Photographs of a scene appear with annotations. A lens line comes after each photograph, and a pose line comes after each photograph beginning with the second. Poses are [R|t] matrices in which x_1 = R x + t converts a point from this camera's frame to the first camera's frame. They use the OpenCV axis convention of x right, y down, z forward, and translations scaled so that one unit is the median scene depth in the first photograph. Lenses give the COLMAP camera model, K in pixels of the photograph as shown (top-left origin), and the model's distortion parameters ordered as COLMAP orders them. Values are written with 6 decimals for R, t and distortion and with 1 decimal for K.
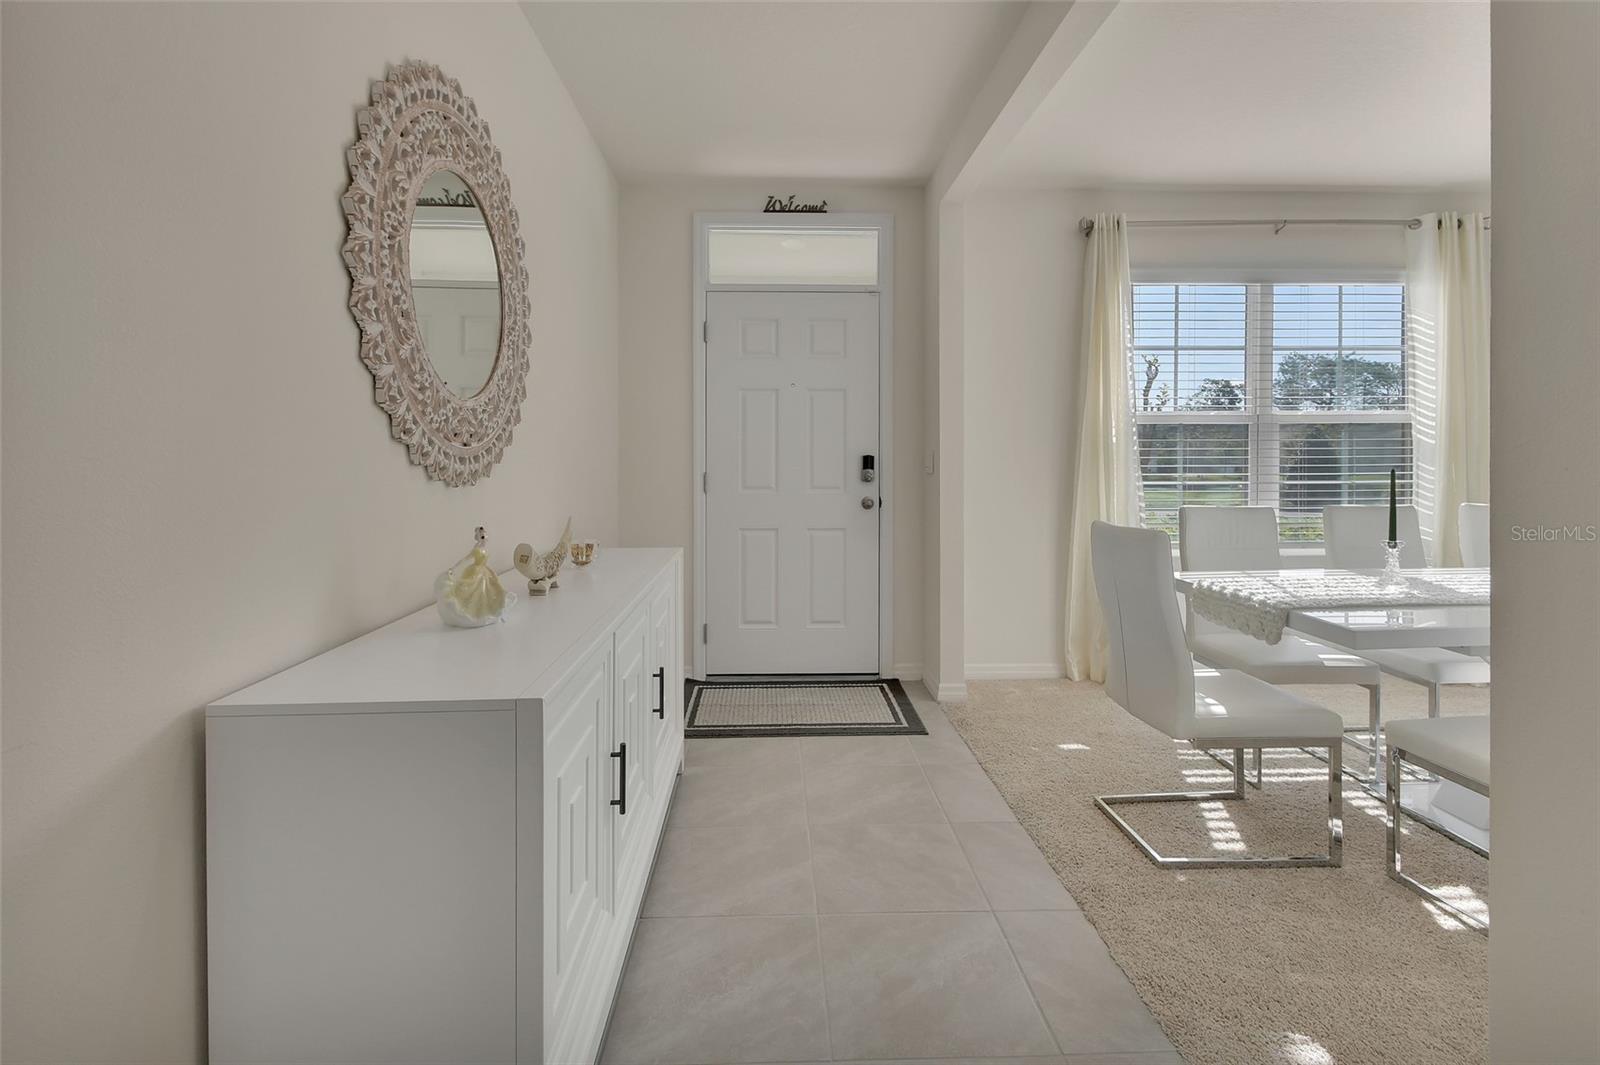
lens RADIAL K [[755.2, 0, 783.7], [0, 755.2, 460.7], [0, 0, 1]] dist [0.017041, -0.007498]
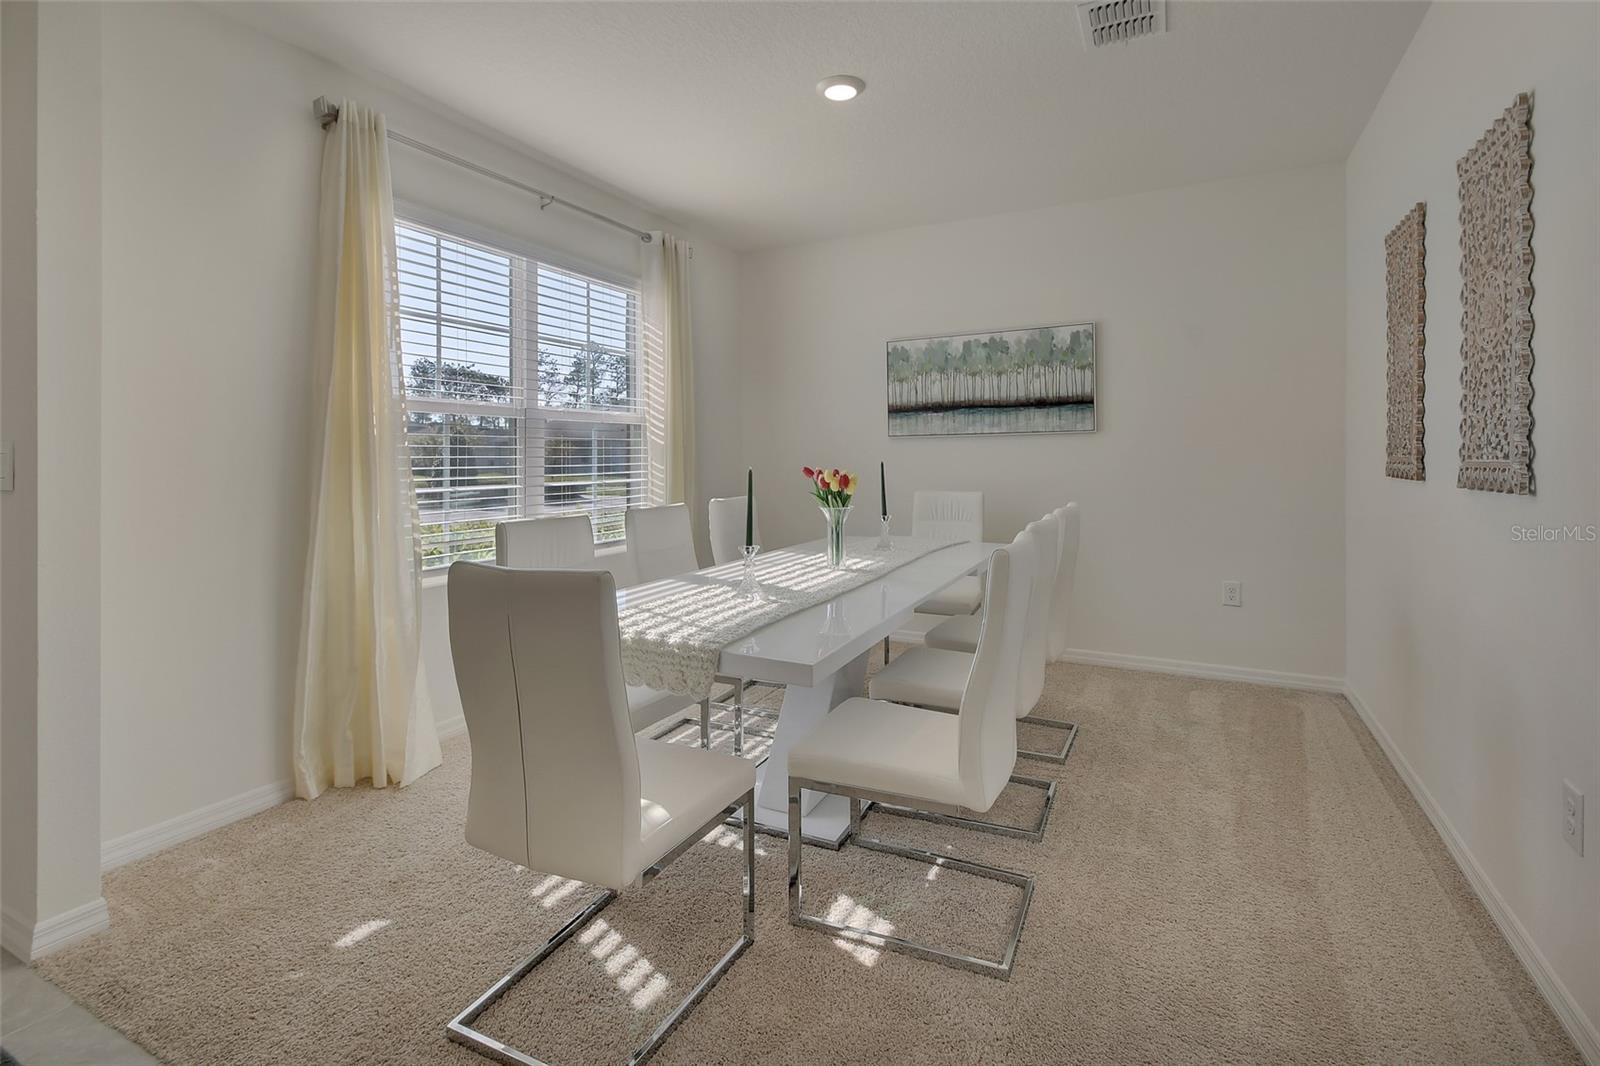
lens RADIAL K [[755.2, 0, 823.6], [0, 755.2, 455.2], [0, 0, 1]] dist [0.017041, -0.007498]
pose [[0.470973, 0.001724, 0.882146, 0.013541], [0.004280, 0.999982, -0.004239, -0.000887], [-0.882137, 0.005772, 0.470957, 0.304955]]
